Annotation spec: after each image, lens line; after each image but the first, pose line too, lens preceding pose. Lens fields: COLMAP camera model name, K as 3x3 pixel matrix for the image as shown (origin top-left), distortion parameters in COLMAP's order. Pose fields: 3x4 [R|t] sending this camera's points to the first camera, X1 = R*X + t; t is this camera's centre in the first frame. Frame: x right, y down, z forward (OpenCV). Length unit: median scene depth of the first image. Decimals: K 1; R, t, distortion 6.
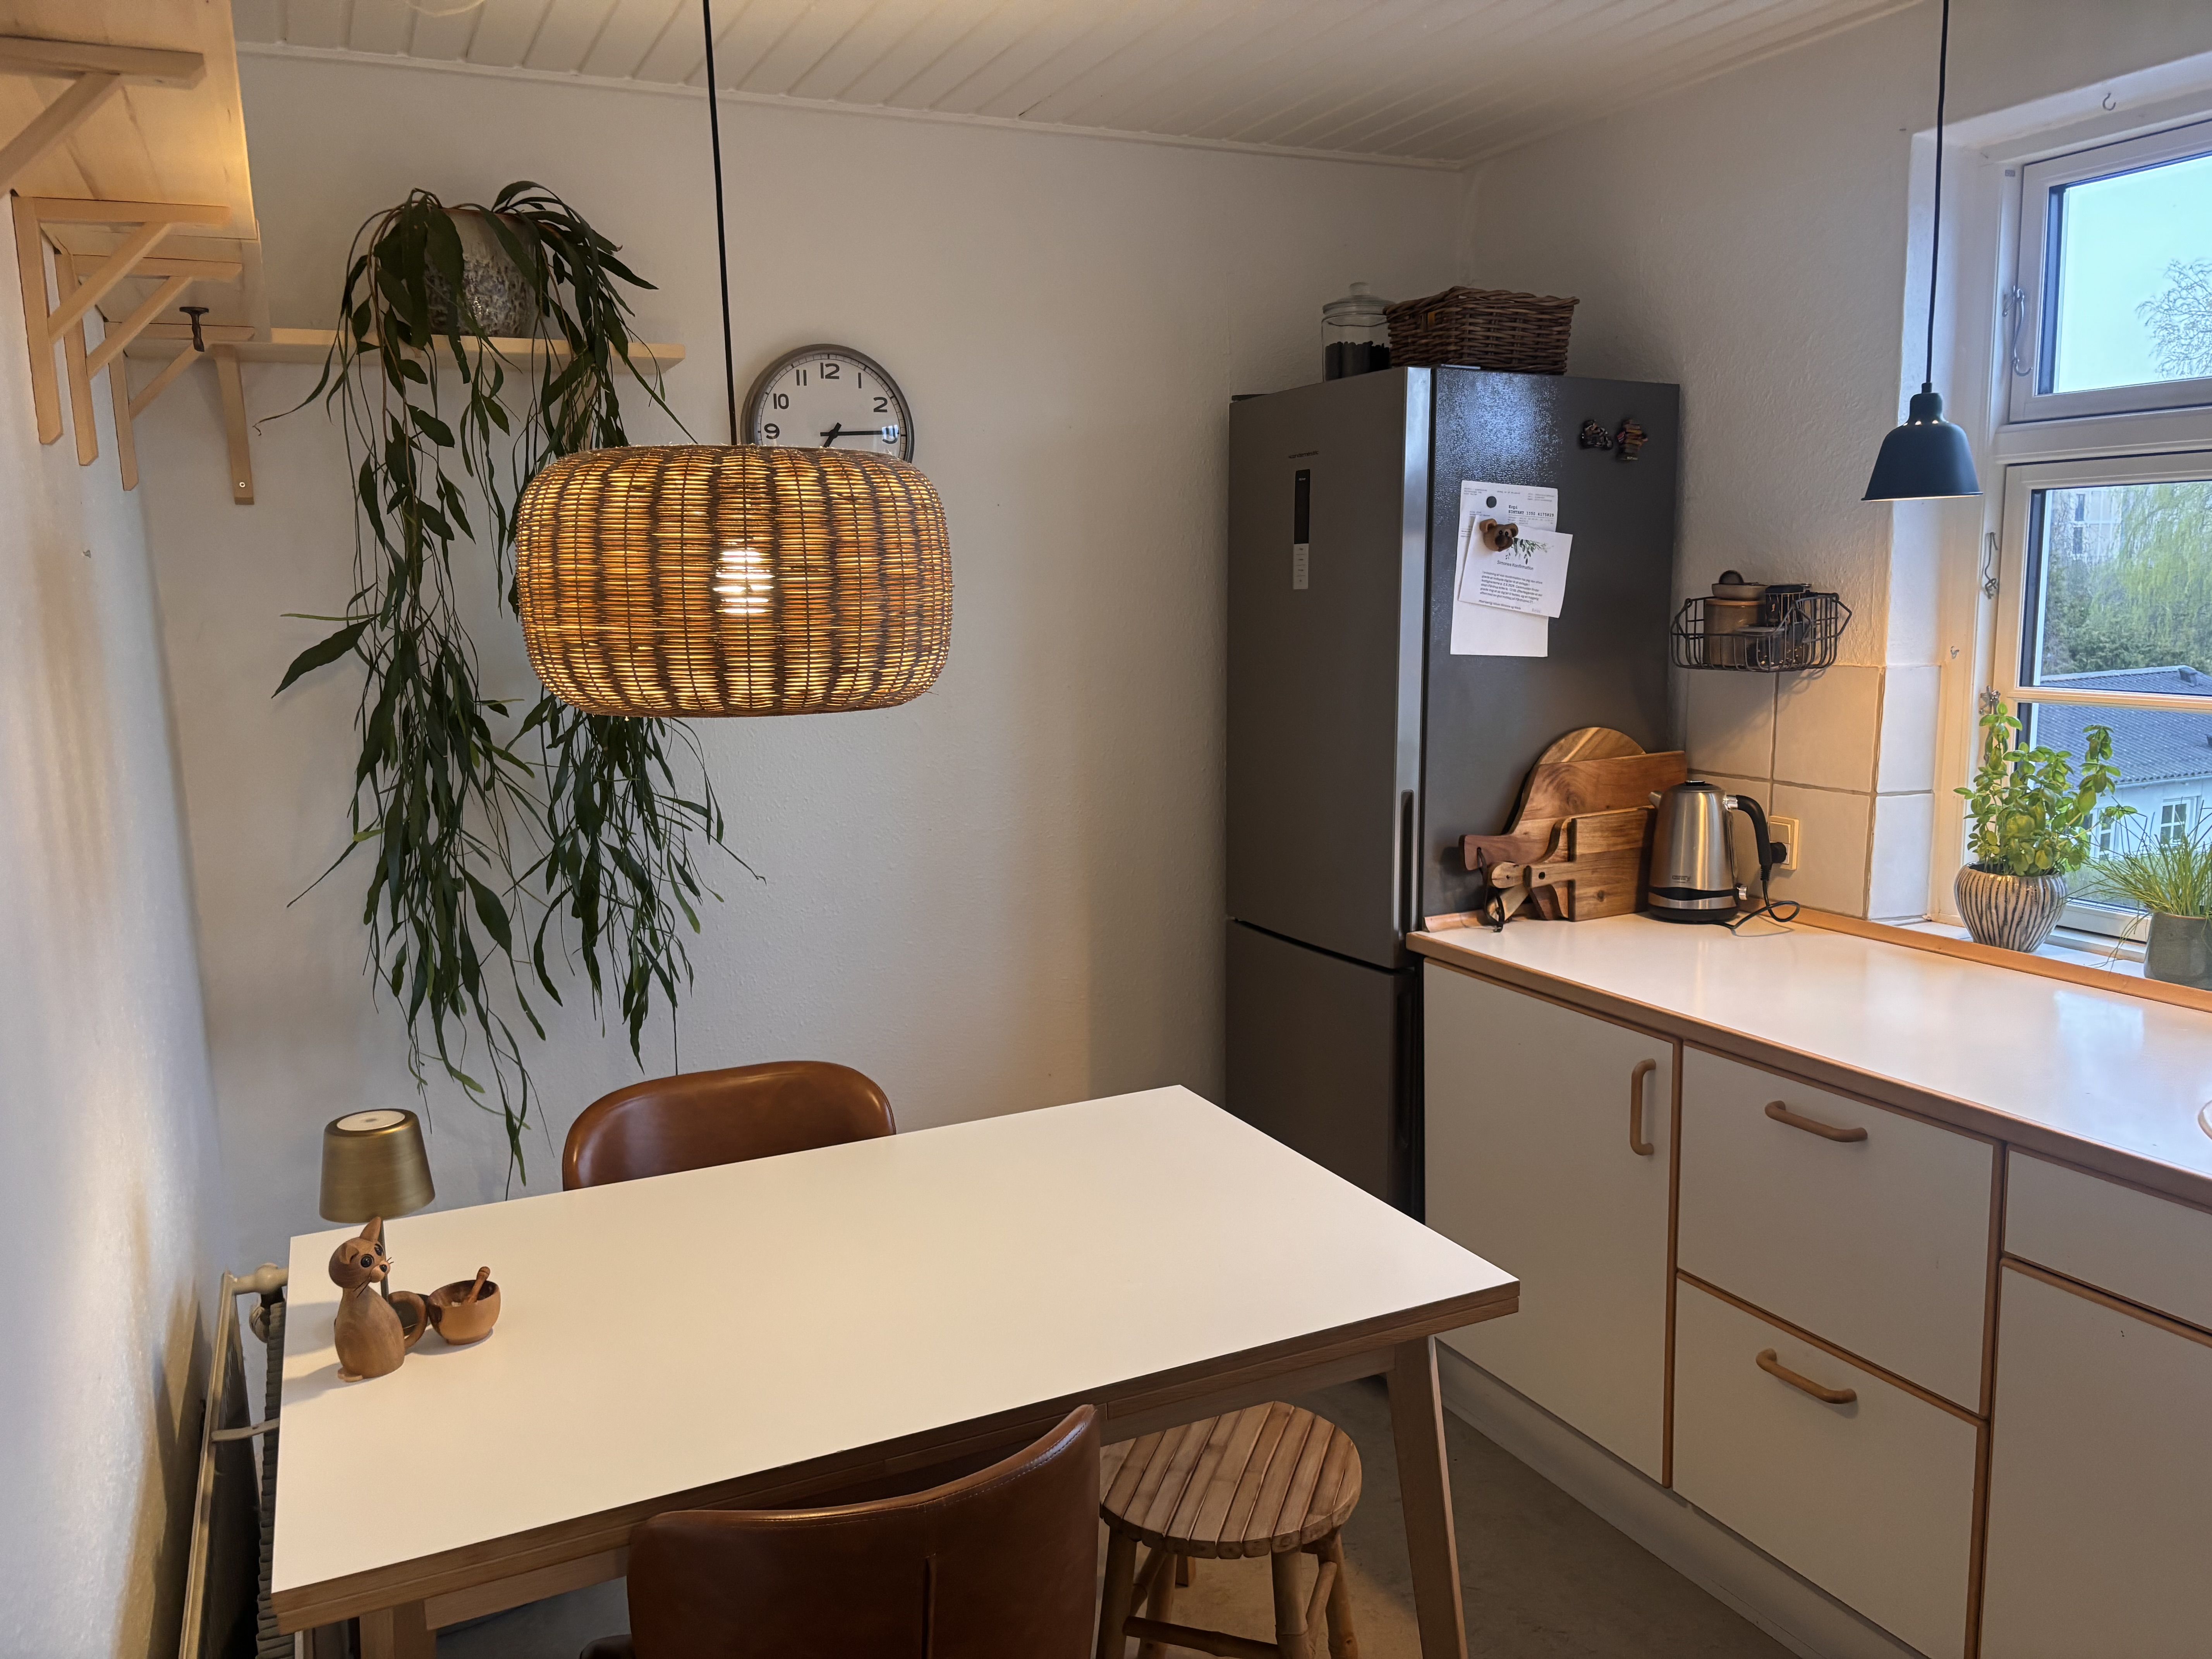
lens RADIAL K [[1694.7, 0, 1106.0], [0, 1694.7, 829.5], [0, 0, 1]] dist [0.060379, -0.054712]
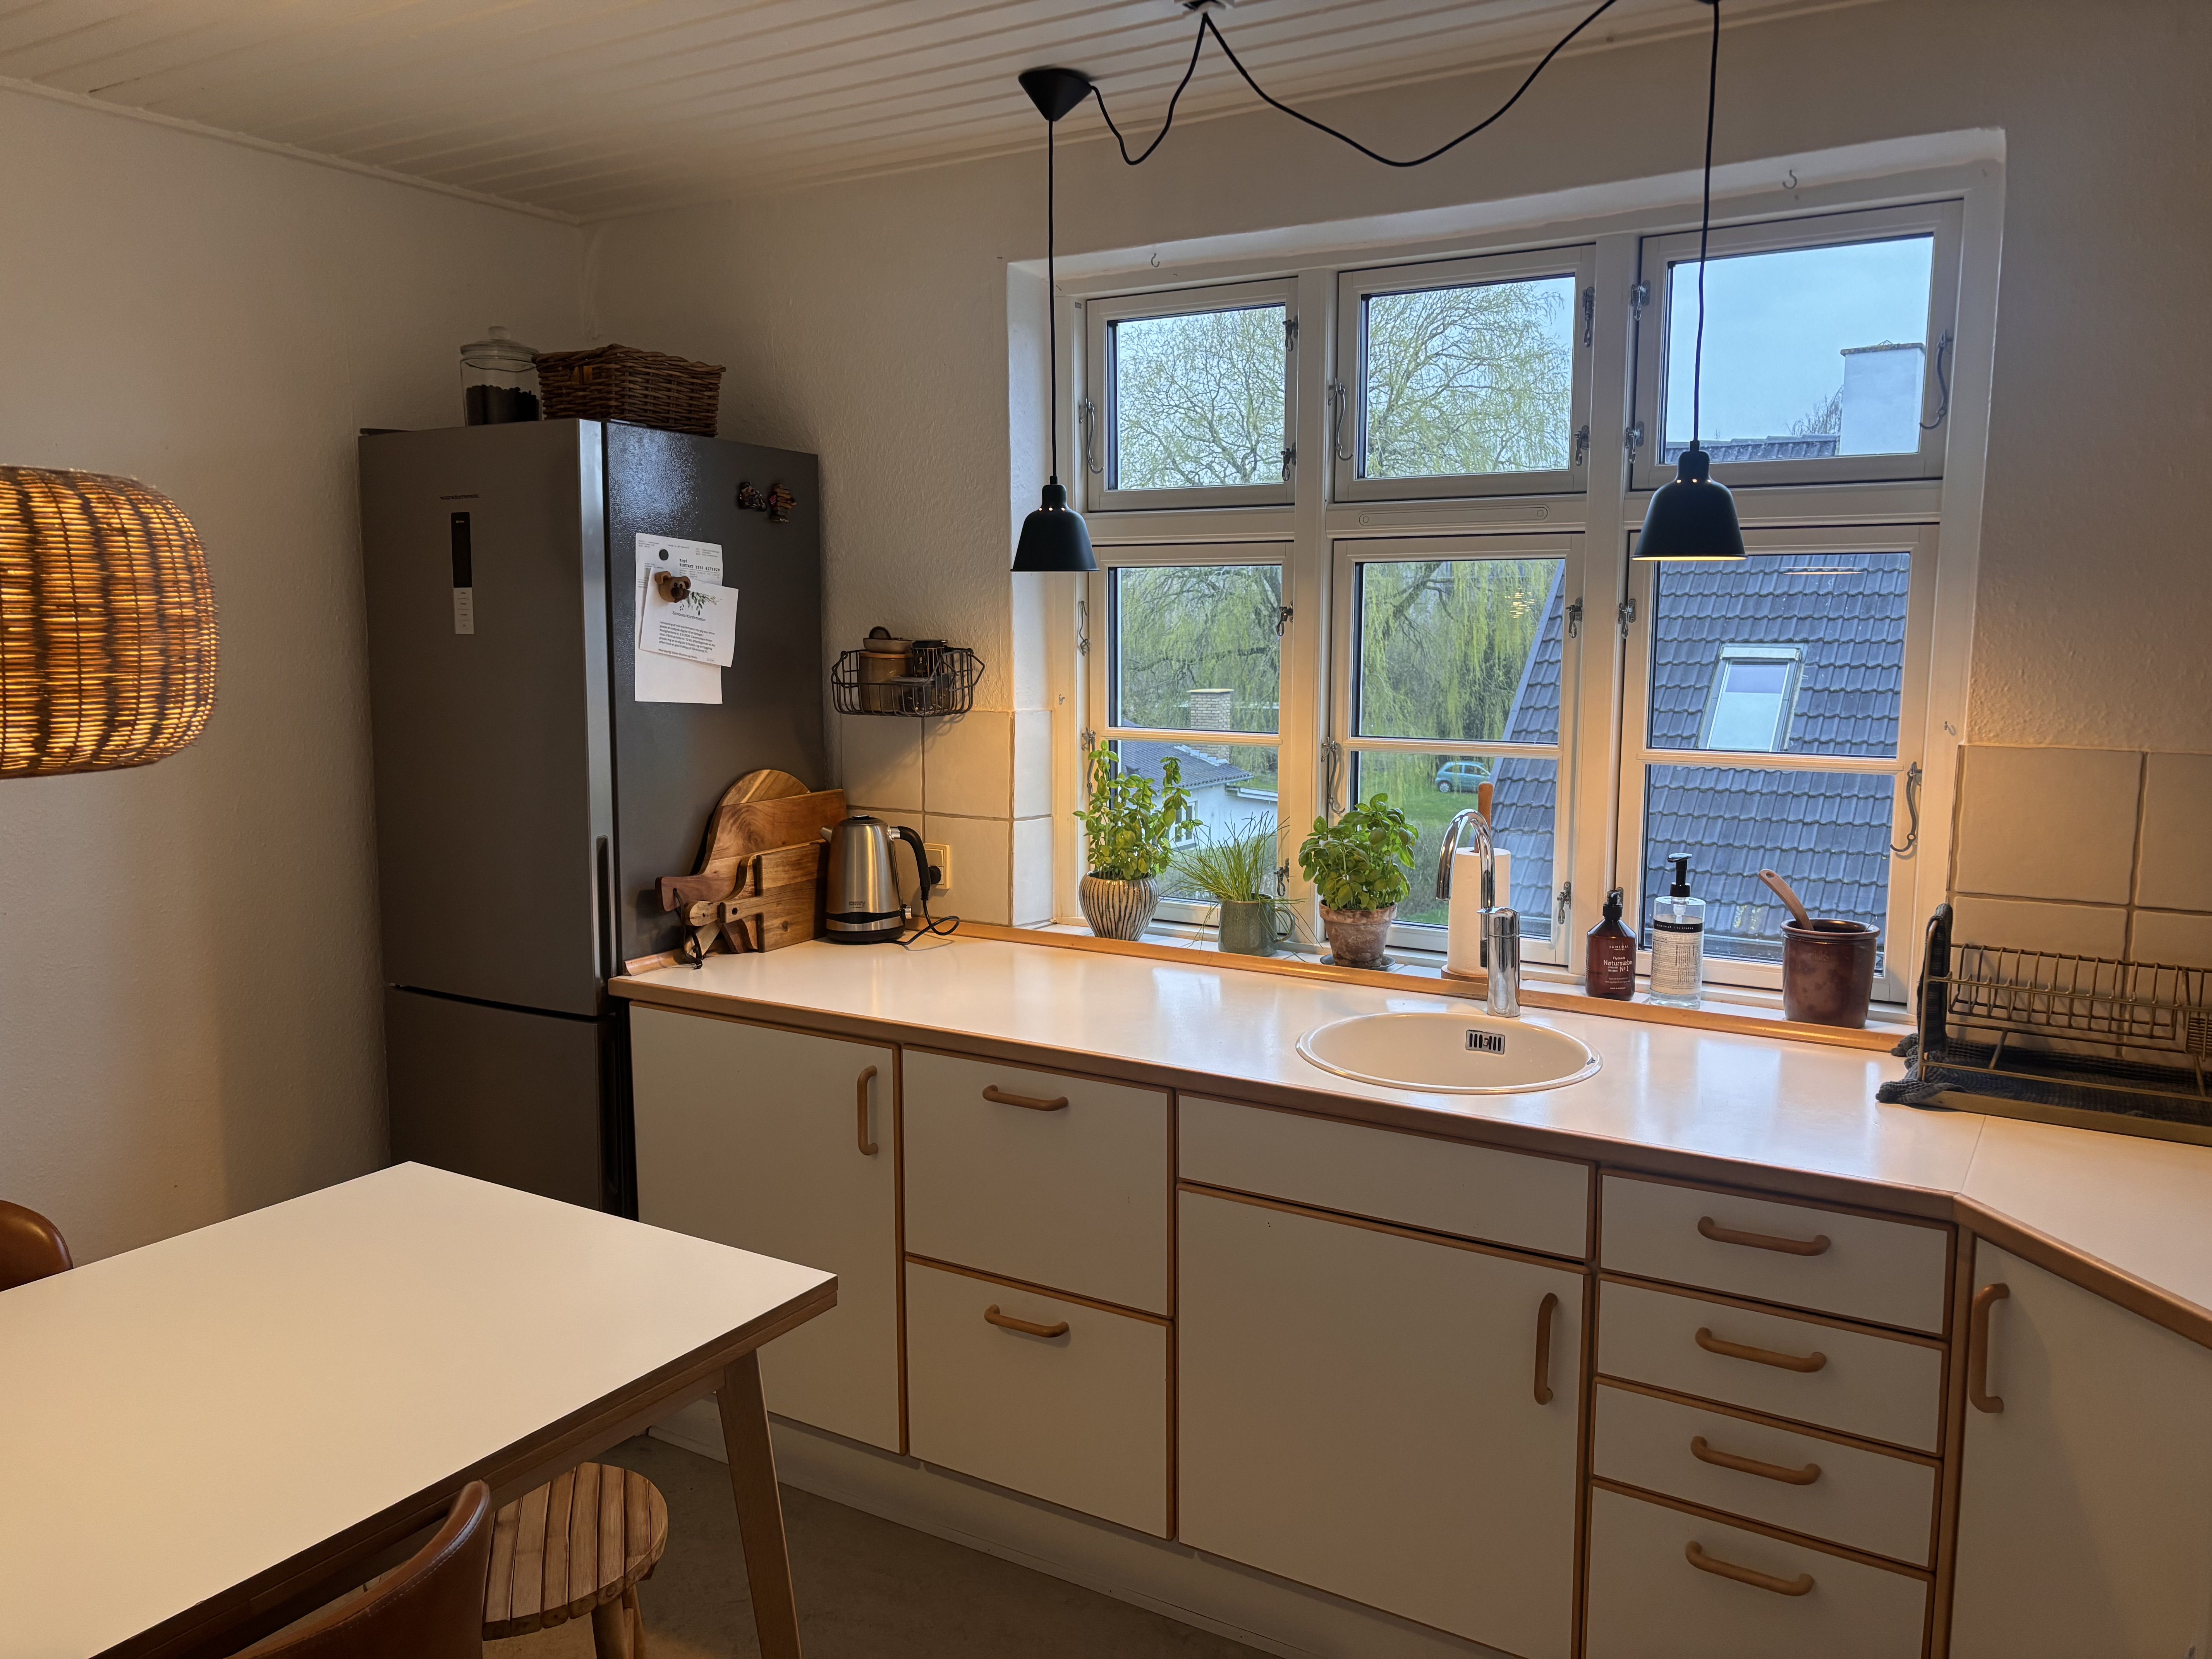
lens RADIAL K [[1693.4, 0, 1106.0], [0, 1693.4, 829.5], [0, 0, 1]] dist [0.166785, -0.295196]
pose [[0.840754, -0.048477, 0.539242, -0.125985], [0.063490, 0.997939, -0.009277, 0.001123], [-0.537682, 0.042037, 0.842099, -0.016348]]
